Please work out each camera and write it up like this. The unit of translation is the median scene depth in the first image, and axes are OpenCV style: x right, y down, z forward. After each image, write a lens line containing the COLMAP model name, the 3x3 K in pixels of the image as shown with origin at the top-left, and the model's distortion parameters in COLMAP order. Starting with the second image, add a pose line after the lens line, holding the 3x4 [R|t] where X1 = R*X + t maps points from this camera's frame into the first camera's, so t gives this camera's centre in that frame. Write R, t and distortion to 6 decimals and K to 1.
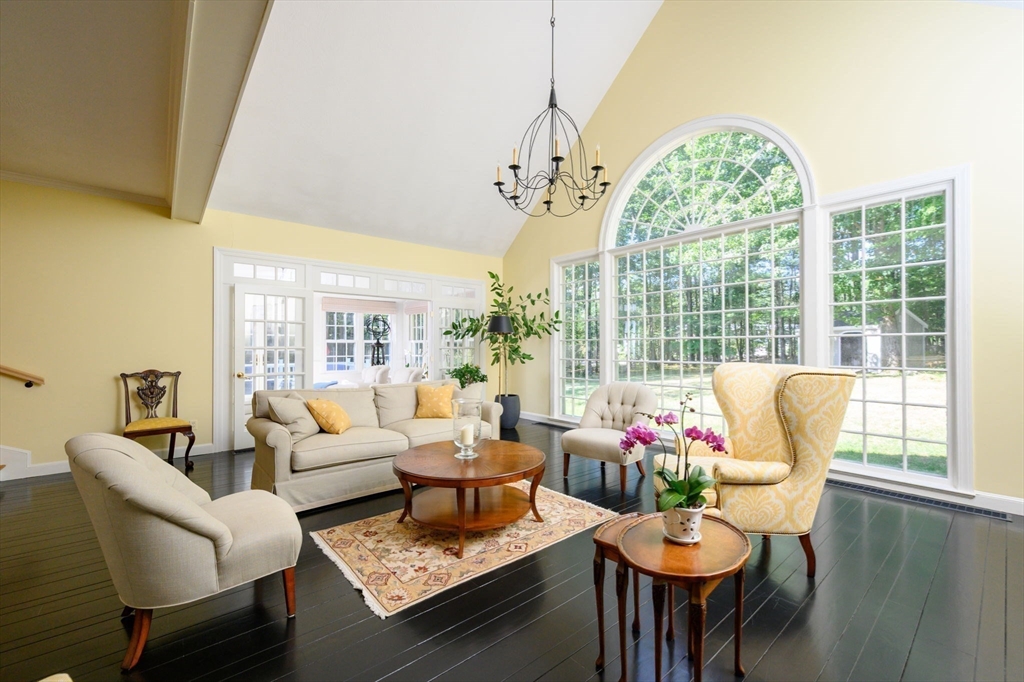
lens RADIAL K [[436.9, 0, 508.2], [0, 436.9, 343.8], [0, 0, 1]] dist [-0.014345, -0.000051]
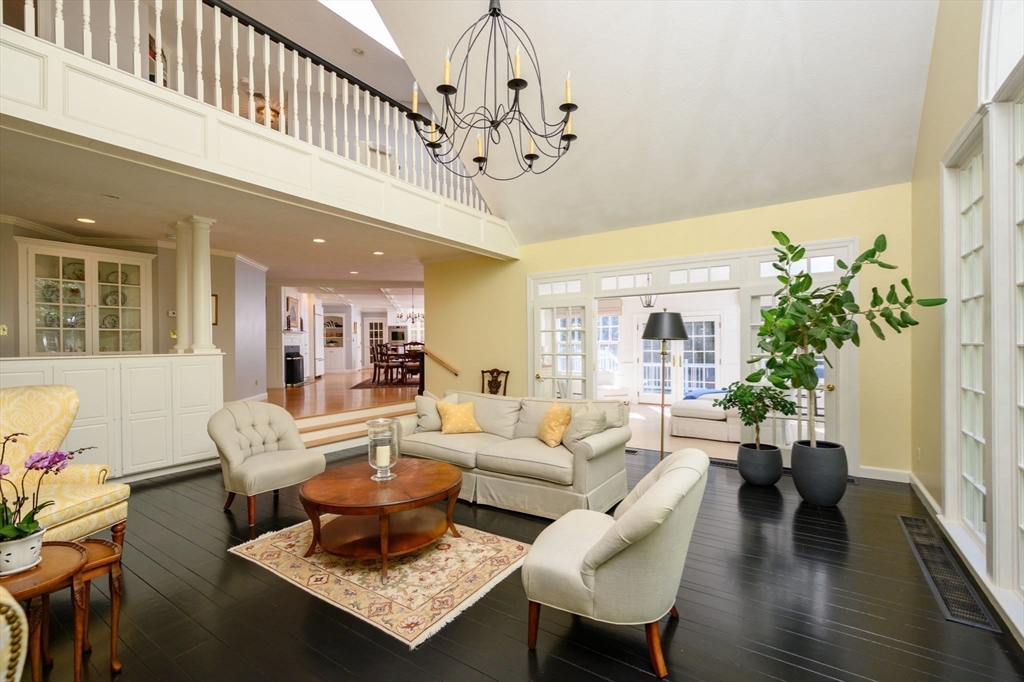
lens RADIAL K [[436.9, 0, 508.2], [0, 436.9, 343.8], [0, 0, 1]] dist [-0.014345, -0.000051]
pose [[0.277180, -0.000276, -0.960818, 0.798492], [0.016898, 0.999847, 0.004587, -0.039250], [0.960669, -0.017507, 0.277143, 0.862642]]
